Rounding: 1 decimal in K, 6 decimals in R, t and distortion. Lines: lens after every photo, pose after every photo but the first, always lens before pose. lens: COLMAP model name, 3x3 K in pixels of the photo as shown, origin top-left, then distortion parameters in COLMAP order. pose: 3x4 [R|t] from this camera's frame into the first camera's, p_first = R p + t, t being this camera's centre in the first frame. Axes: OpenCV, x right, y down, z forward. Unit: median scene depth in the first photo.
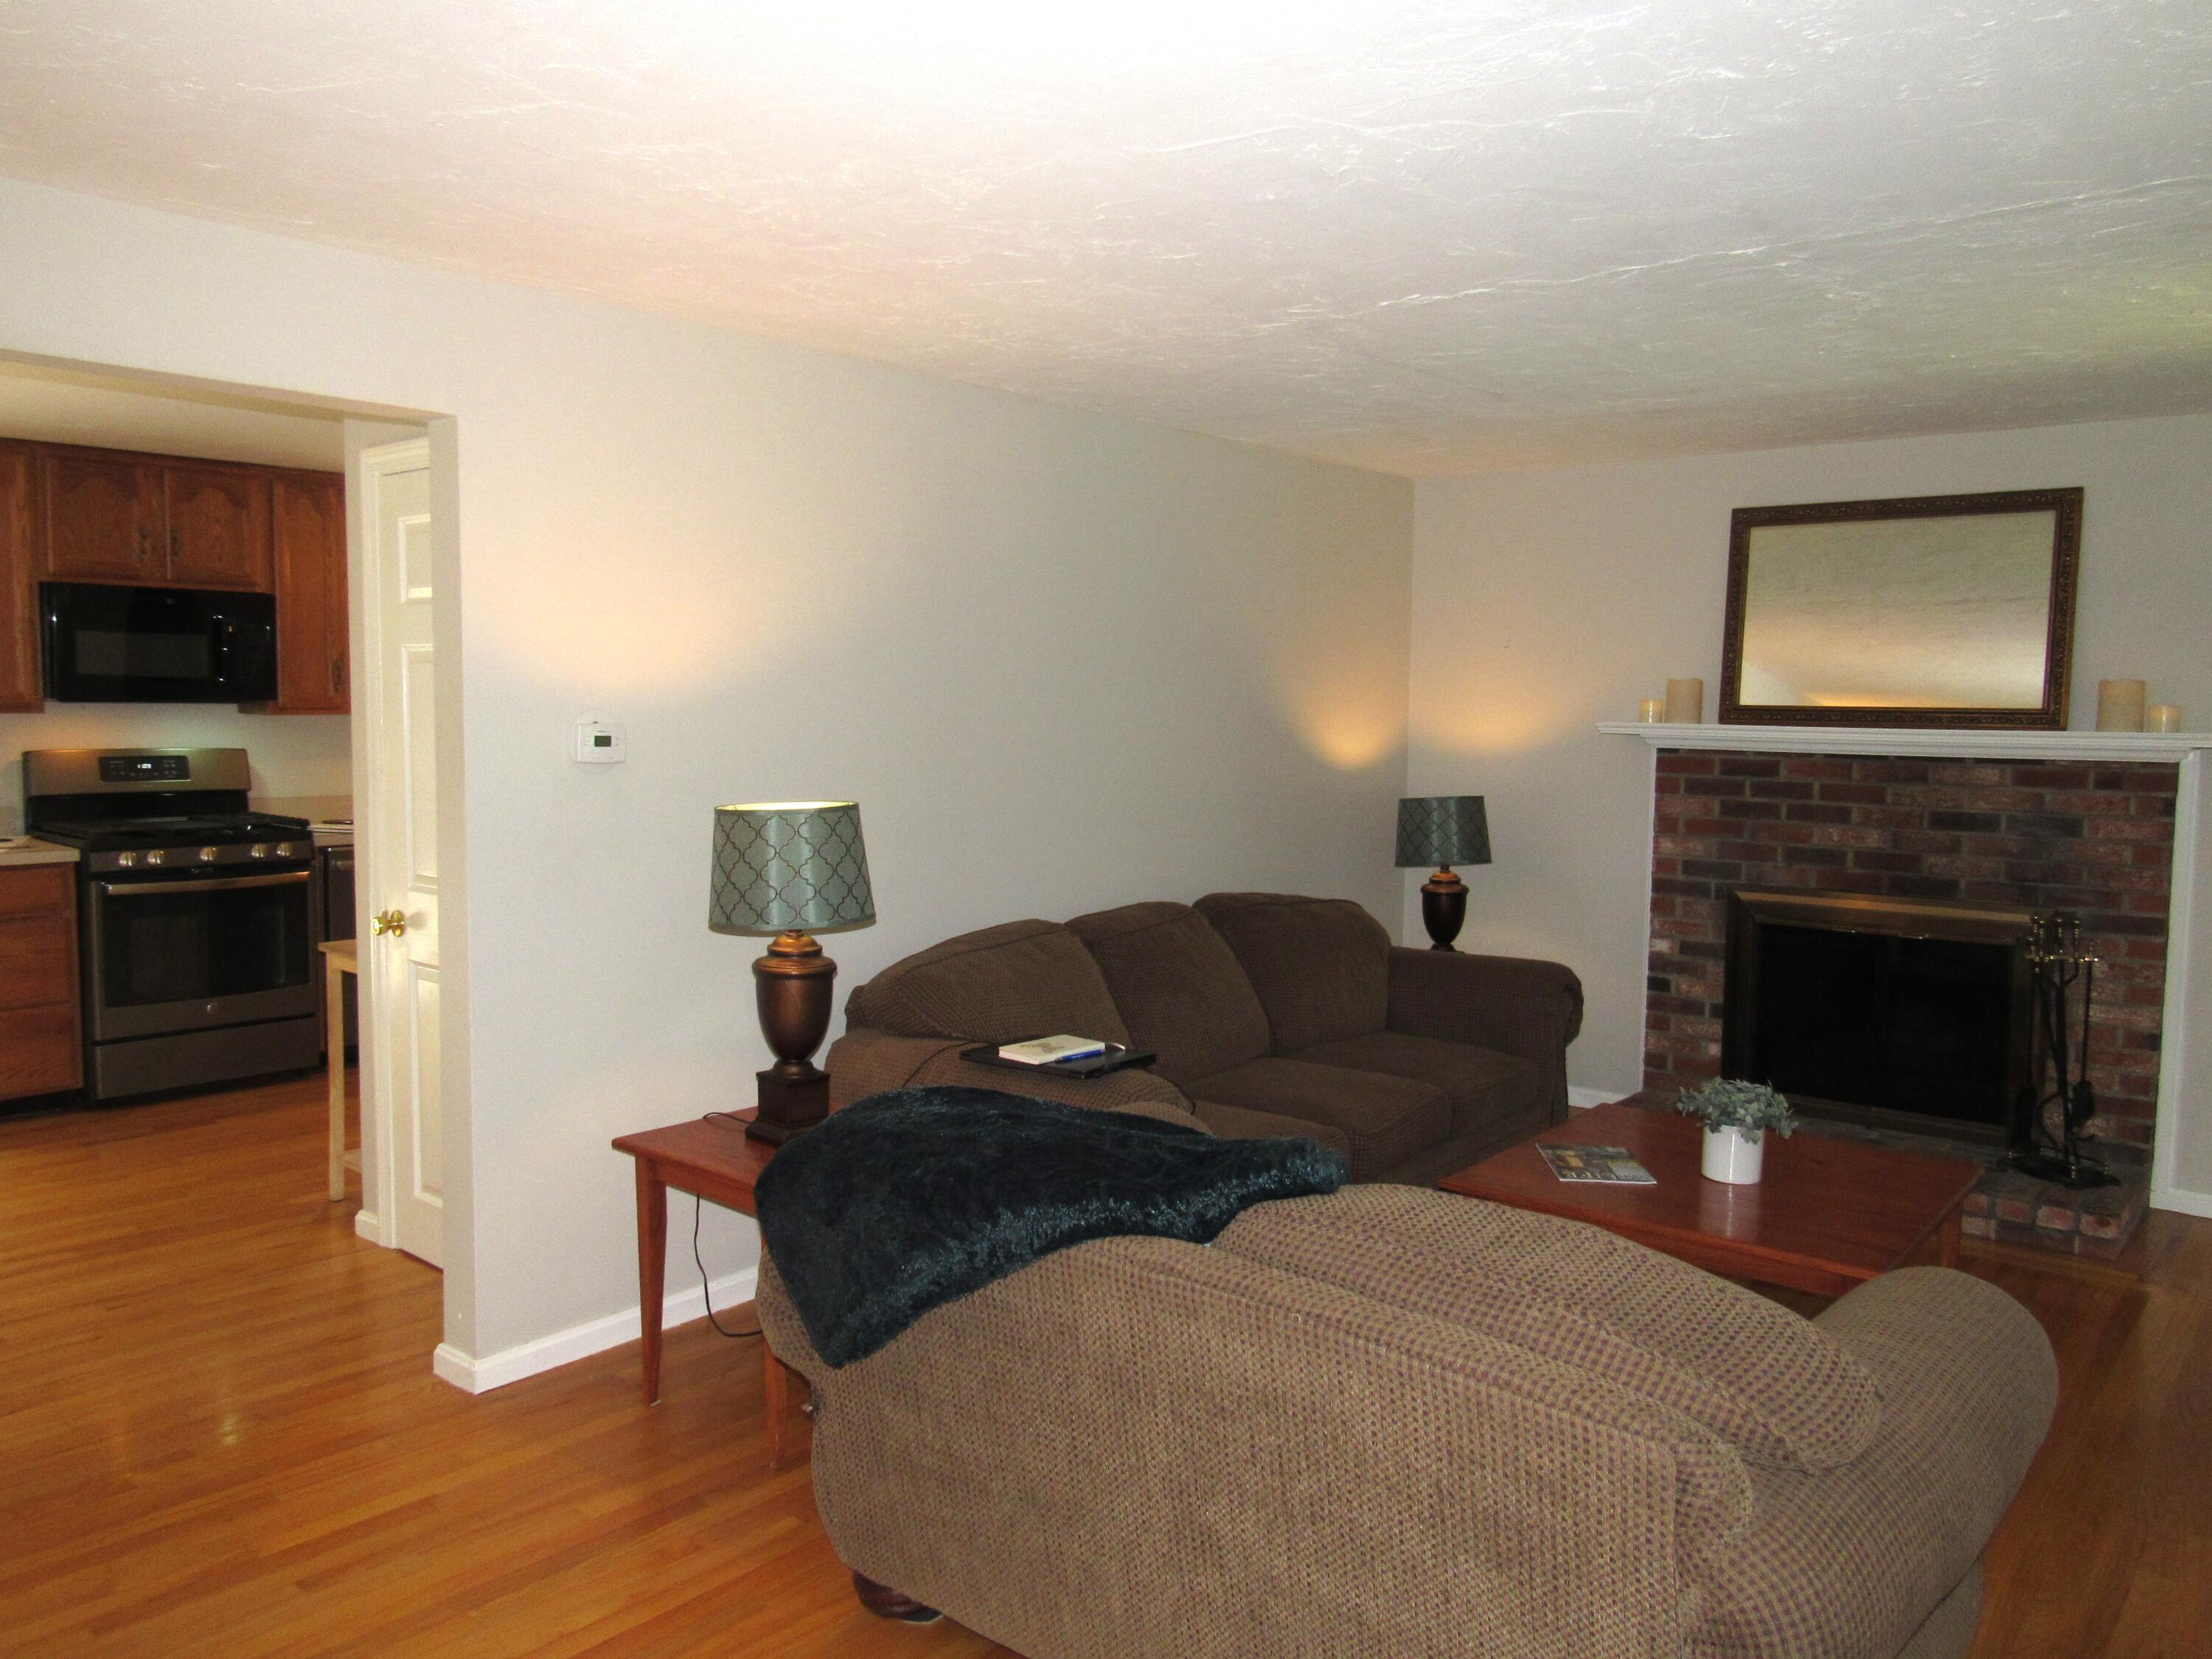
lens RADIAL K [[1603.0, 0, 1108.3], [0, 1603.0, 837.4], [0, 0, 1]] dist [-0.027992, 0.004913]
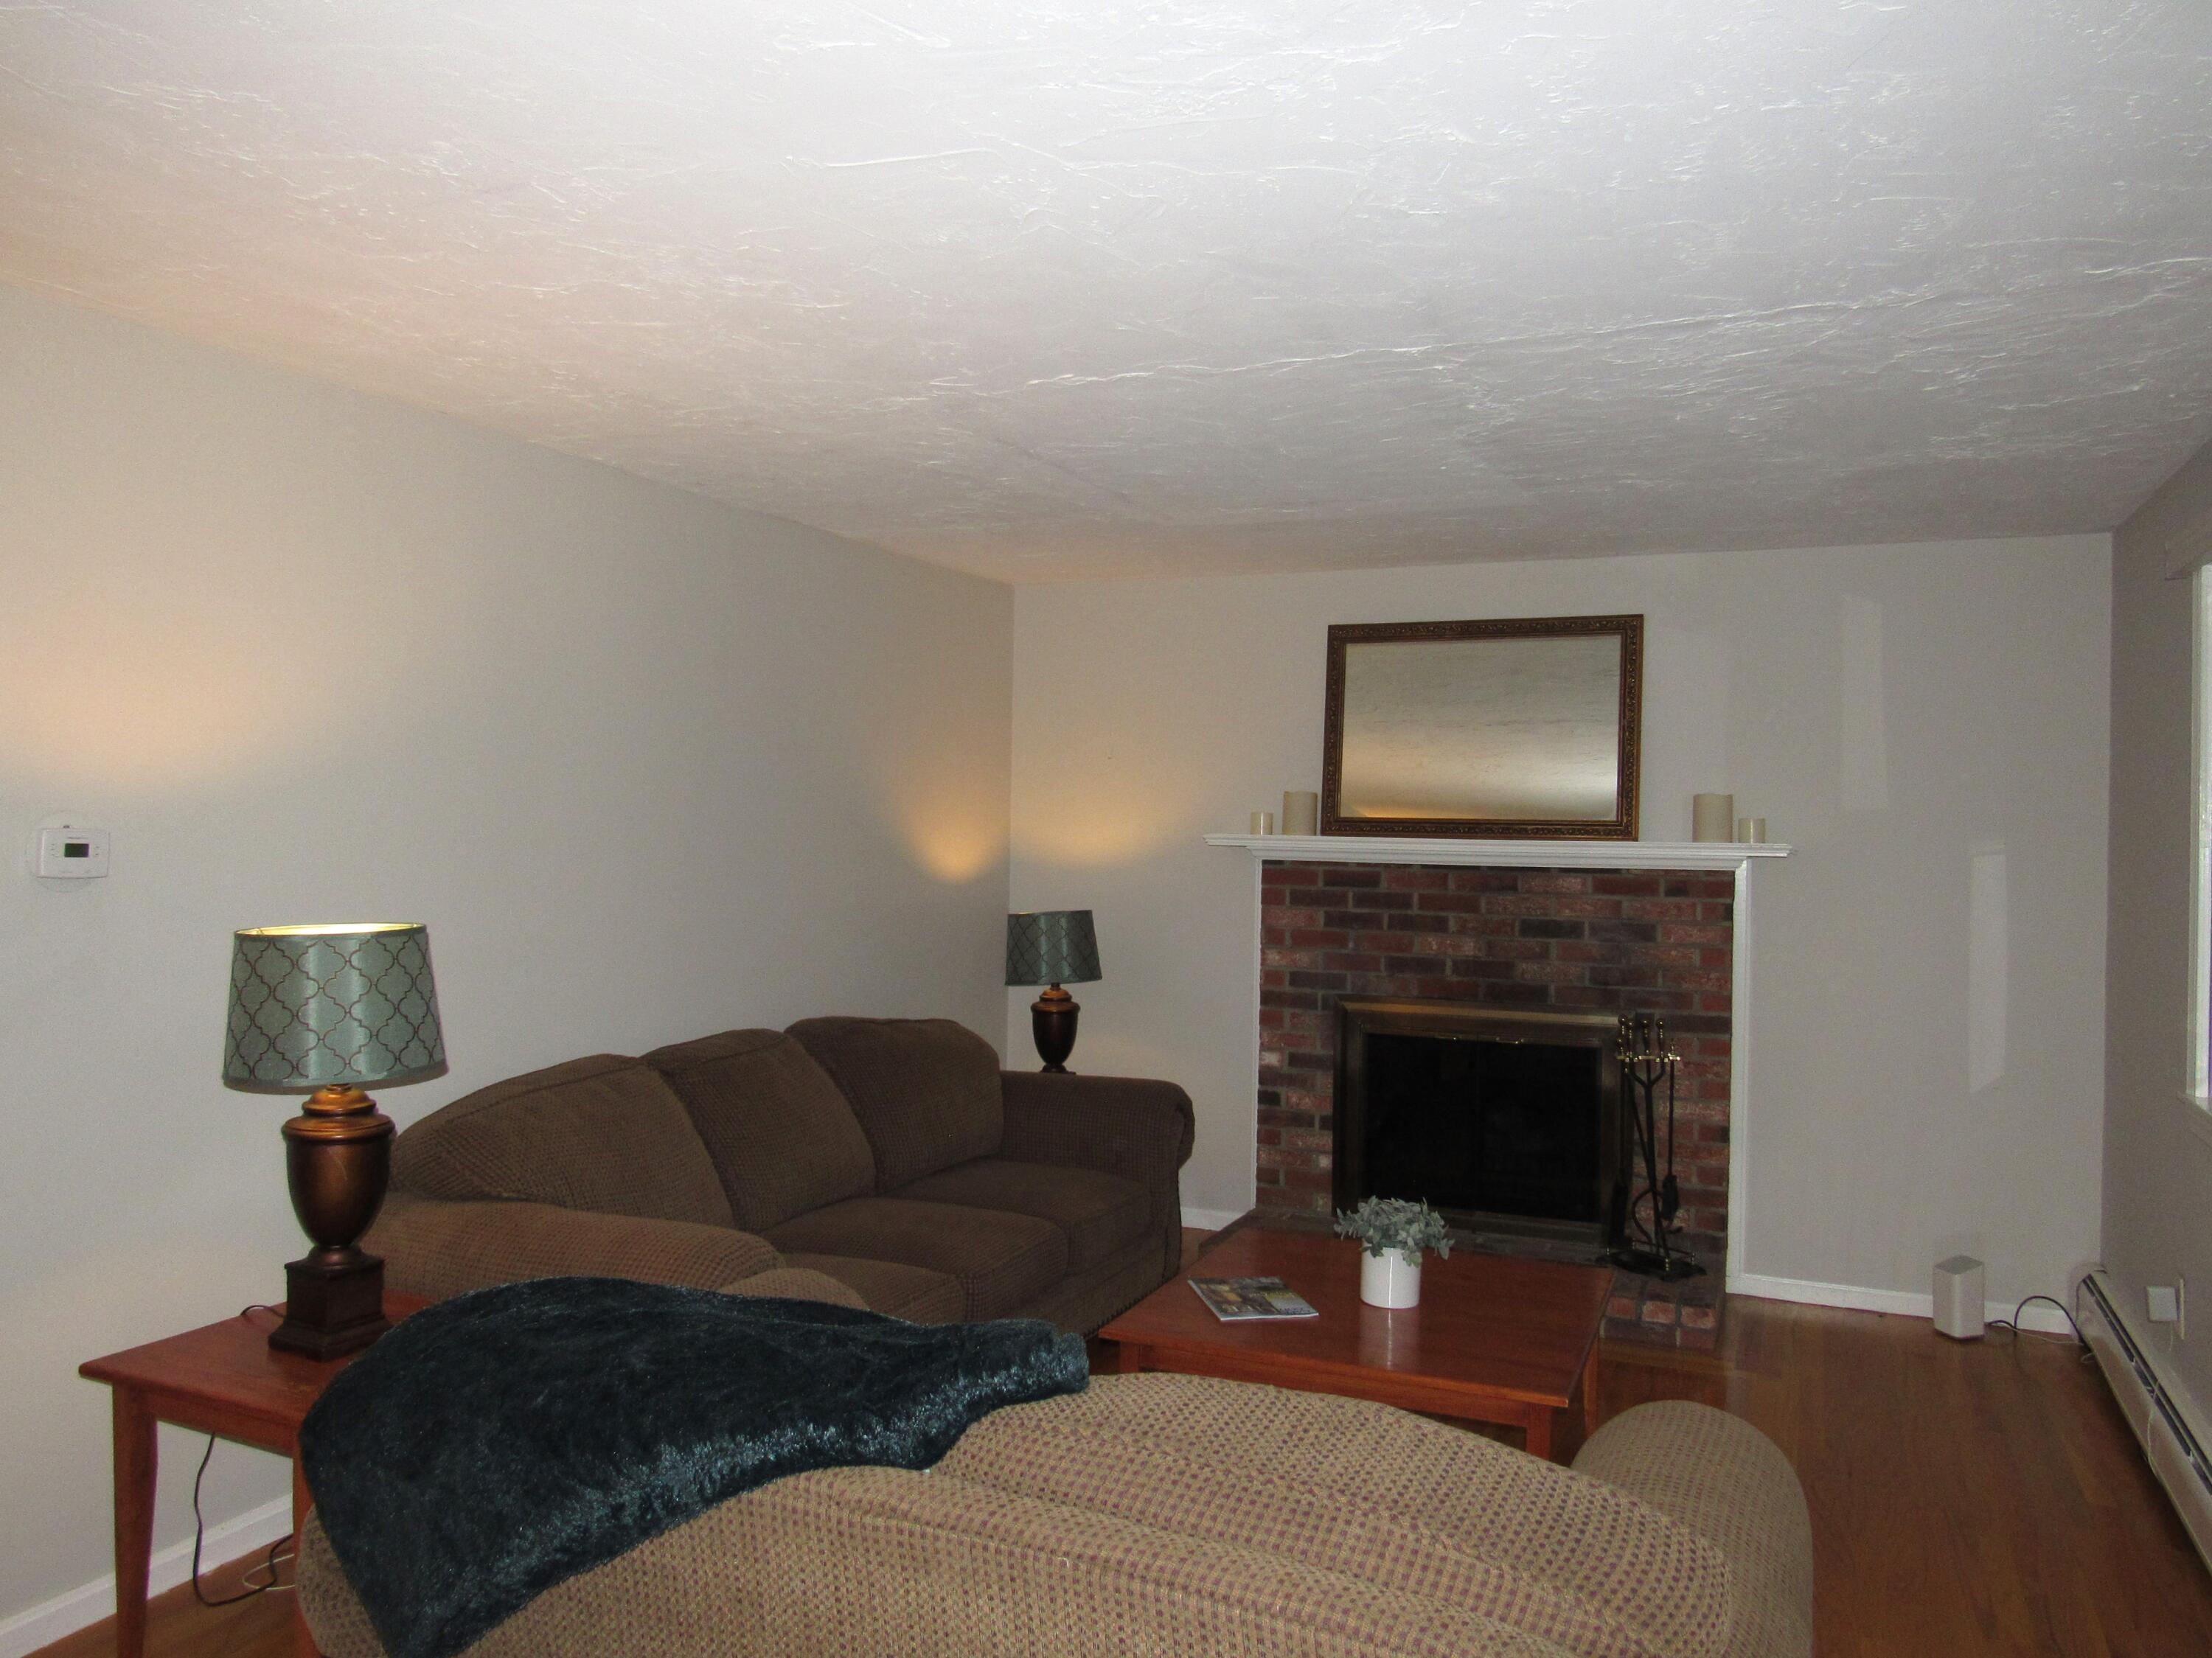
lens RADIAL K [[1602.9, 0, 1108.3], [0, 1602.9, 836.9], [0, 0, 1]] dist [-0.027992, 0.004913]
pose [[0.961373, 0.001545, 0.275244, -0.037039], [0.018692, 0.997309, -0.070888, -0.001510], [-0.274613, 0.073295, 0.958757, 0.095381]]
